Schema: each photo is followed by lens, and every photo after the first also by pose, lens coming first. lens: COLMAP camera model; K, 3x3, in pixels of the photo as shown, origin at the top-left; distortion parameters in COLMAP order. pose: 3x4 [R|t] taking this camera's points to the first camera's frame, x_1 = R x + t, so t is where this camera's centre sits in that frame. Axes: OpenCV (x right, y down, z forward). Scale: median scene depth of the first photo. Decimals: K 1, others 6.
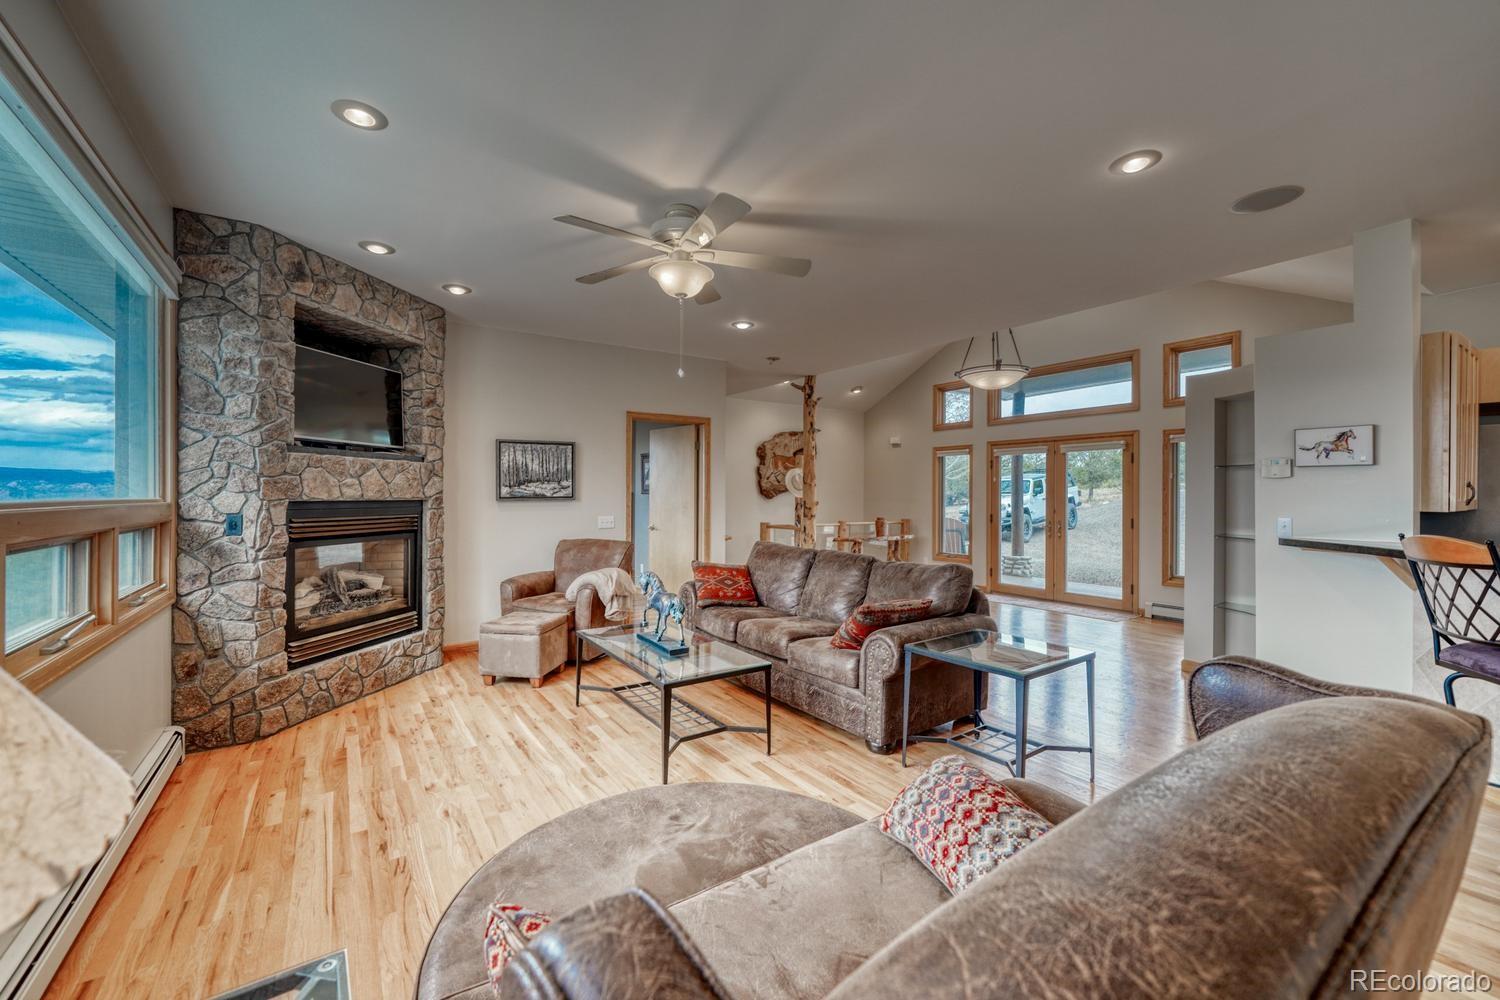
lens RADIAL K [[605.7, 0, 738.7], [0, 605.7, 493.3], [0, 0, 1]] dist [0.000272, 0.000107]
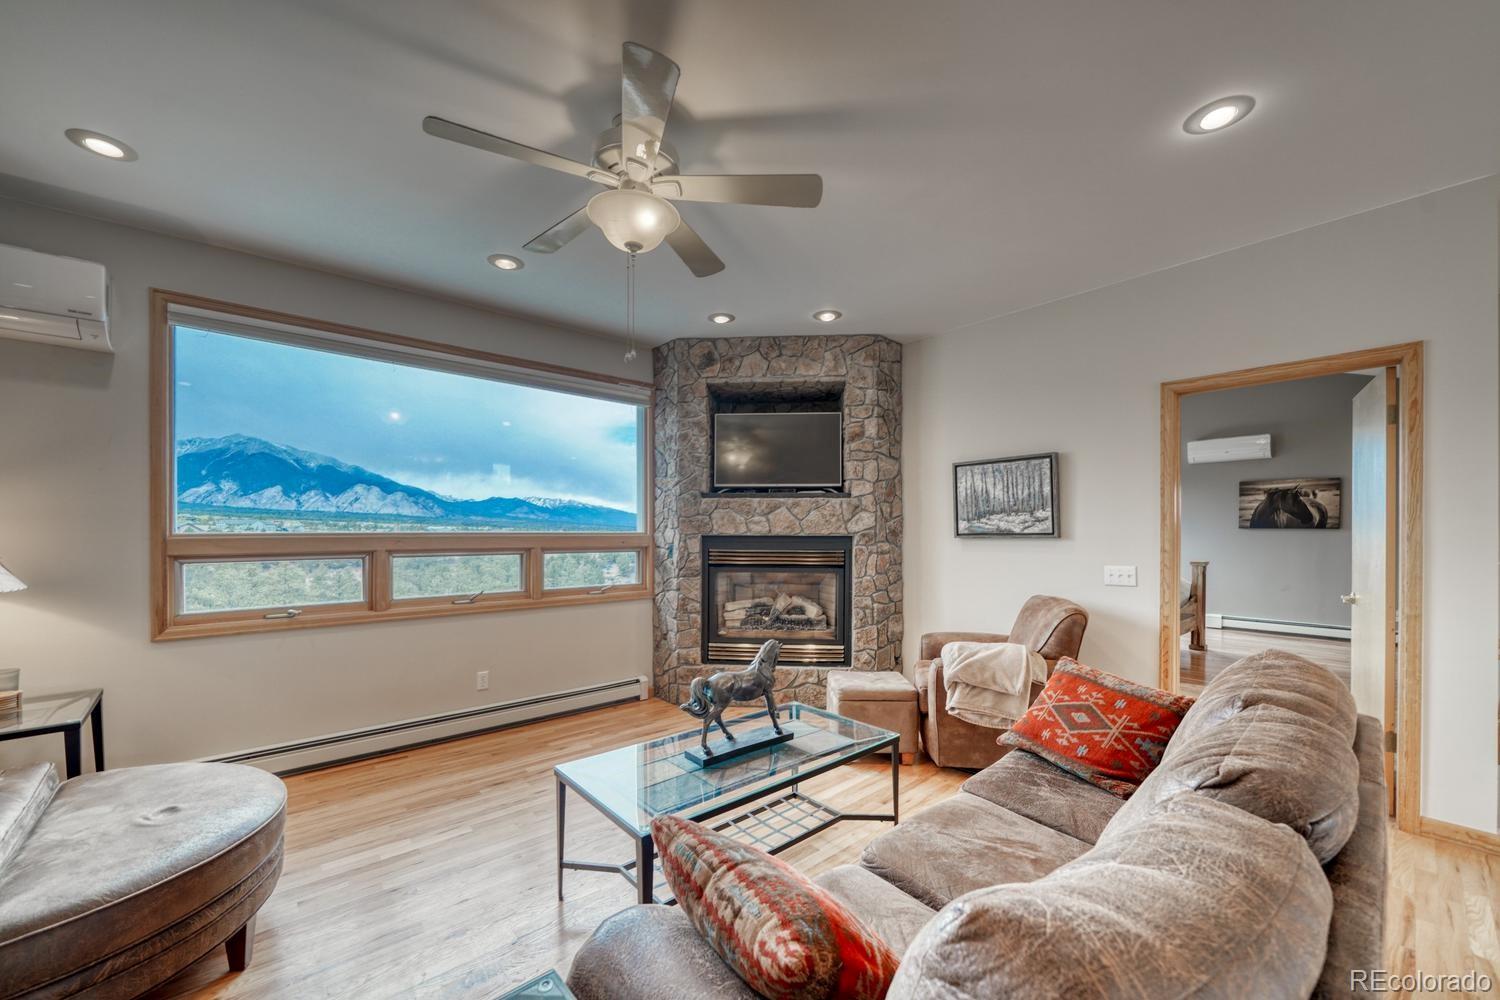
lens RADIAL K [[577.5, 0, 739.6], [0, 577.5, 532.4], [0, 0, 1]] dist [-0.001992, -0.000187]
pose [[0.119059, -0.001544, -0.992886, 0.402642], [0.000351, 0.999999, -0.001513, 0.006768], [0.992887, -0.000168, 0.119059, 0.715069]]
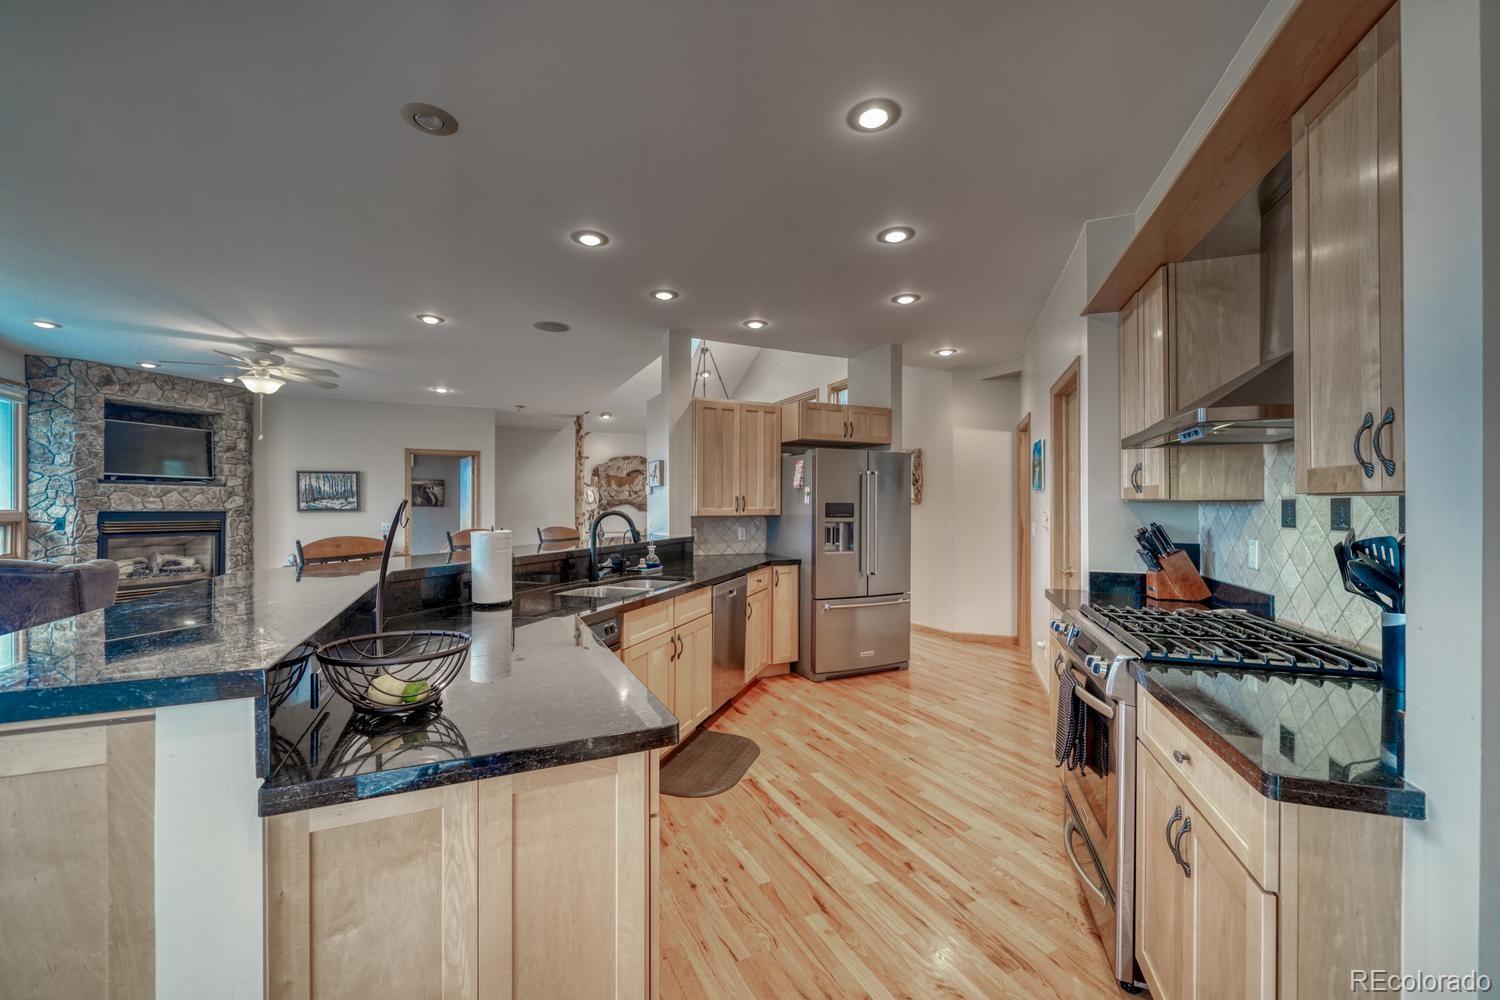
lens RADIAL K [[595.2, 0, 743.9], [0, 595.2, 505.4], [0, 0, 1]] dist [-0.002315, -0.000254]
pose [[0.990053, -0.004521, -0.140623, 1.041277], [0.004030, 0.999985, -0.003775, 0.007532], [0.140638, 0.003170, 0.990056, -0.341816]]
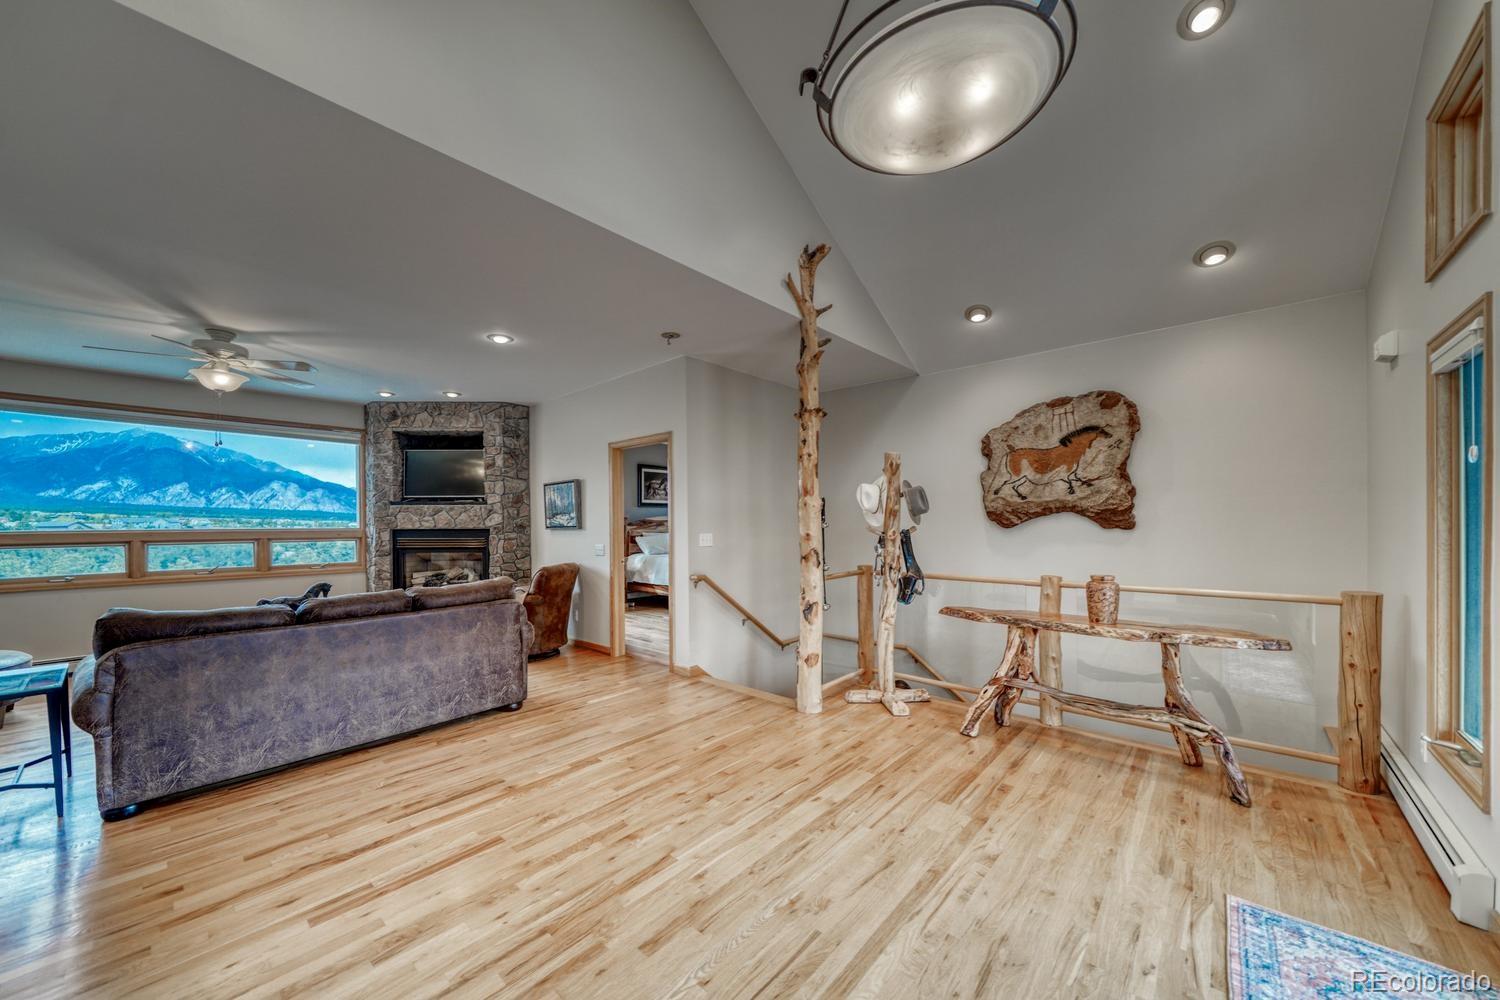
lens RADIAL K [[536.6, 0, 725.8], [0, 536.6, 527.2], [0, 0, 1]] dist [-0.001021, -0.000061]
pose [[0.232100, -0.001055, -0.972691, 0.988426], [0.009229, 0.999957, 0.001118, 0.011200], [0.972648, -0.009237, 0.232099, 1.291768]]
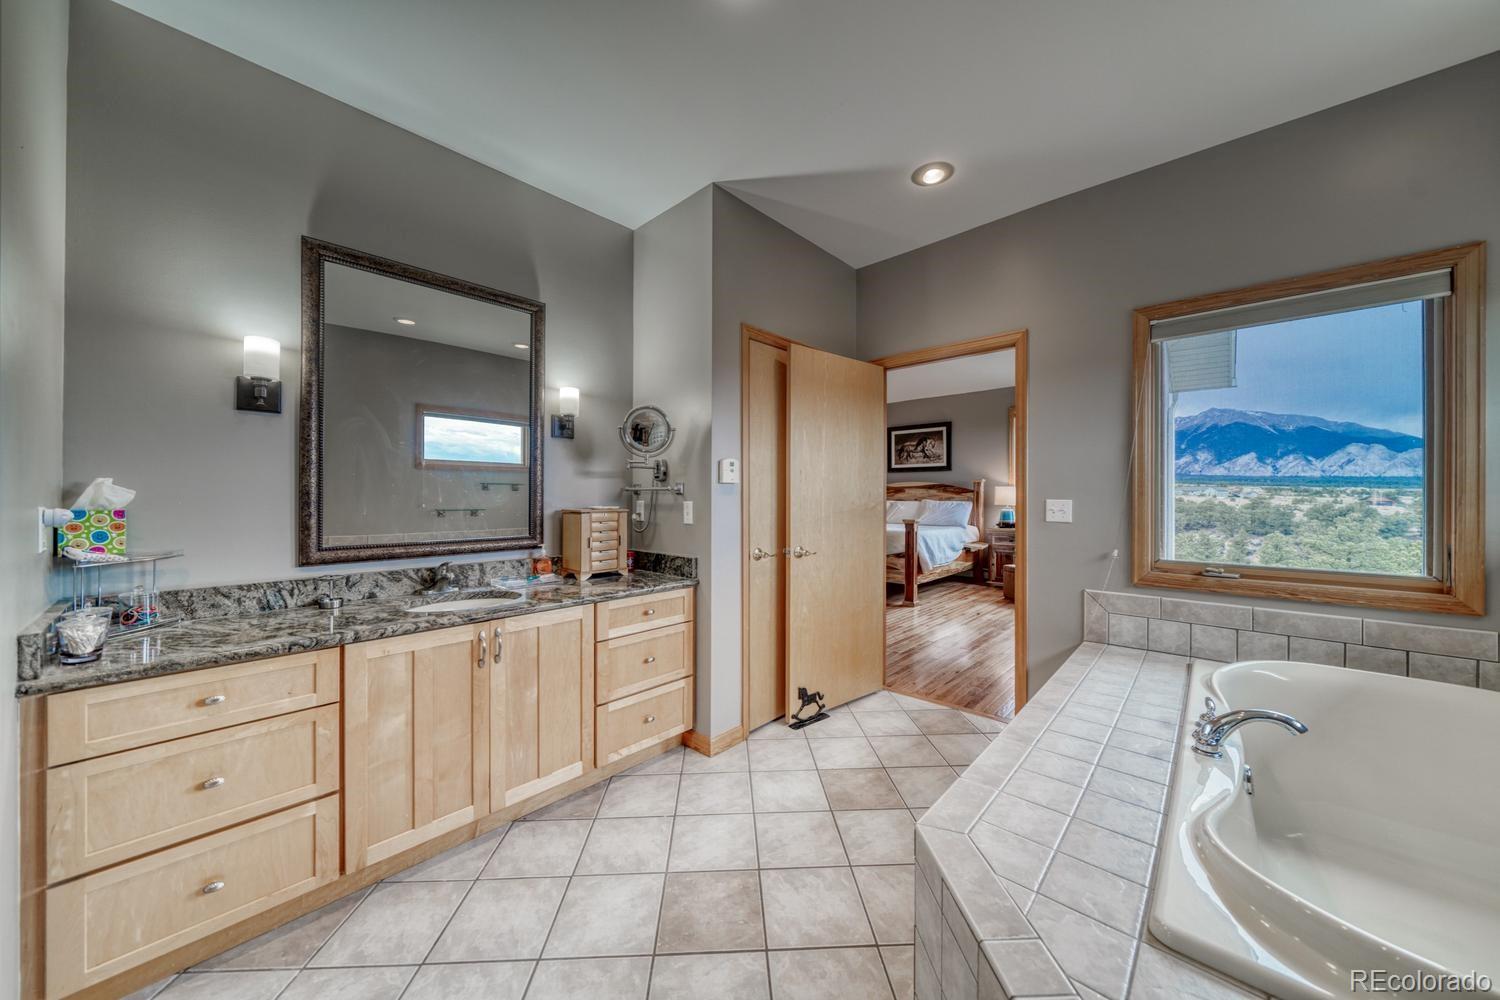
lens RADIAL K [[518.6, 0, 743.8], [0, 518.6, 496.5], [0, 0, 1]] dist [-0.001832, -0.000146]
pose [[-0.971350, -0.006190, -0.237574, -0.167621], [-0.006498, 0.999979, 0.000514, 0.021773], [0.237566, 0.002043, -0.971369, 3.221843]]
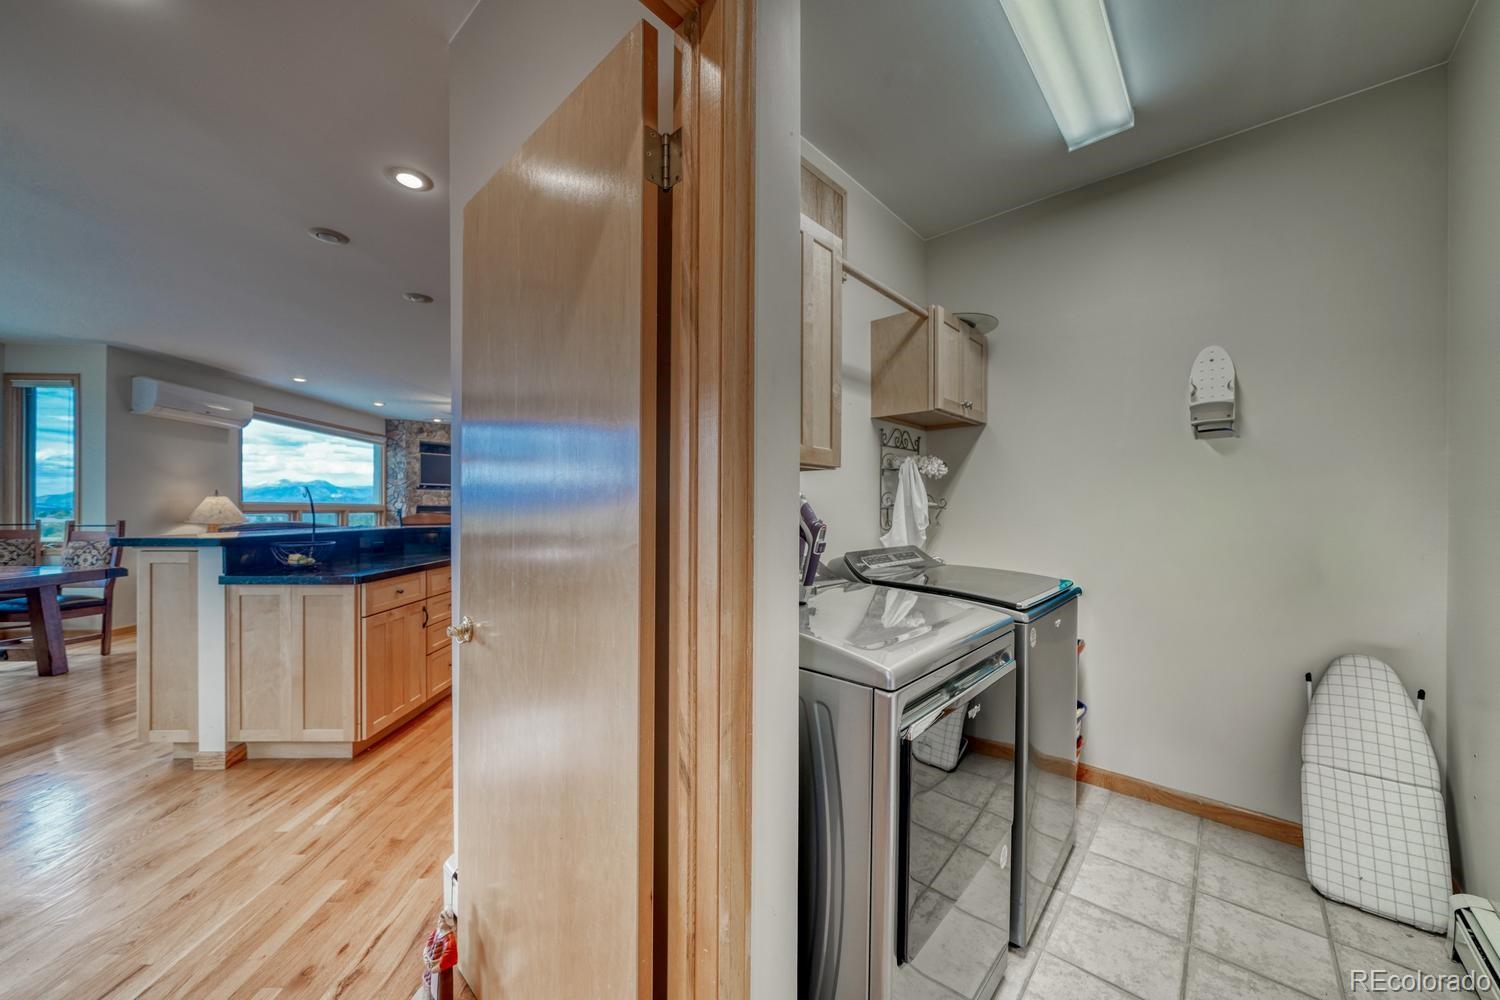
lens RADIAL K [[536.3, 0, 734.9], [0, 536.3, 506.2], [0, 0, 1]] dist [-0.002157, 0.000066]
pose [[0.849964, -0.005715, -0.526810, 1.594776], [0.001609, 0.999965, -0.008252, 0.032354], [0.526838, 0.006166, 0.849943, -0.361265]]
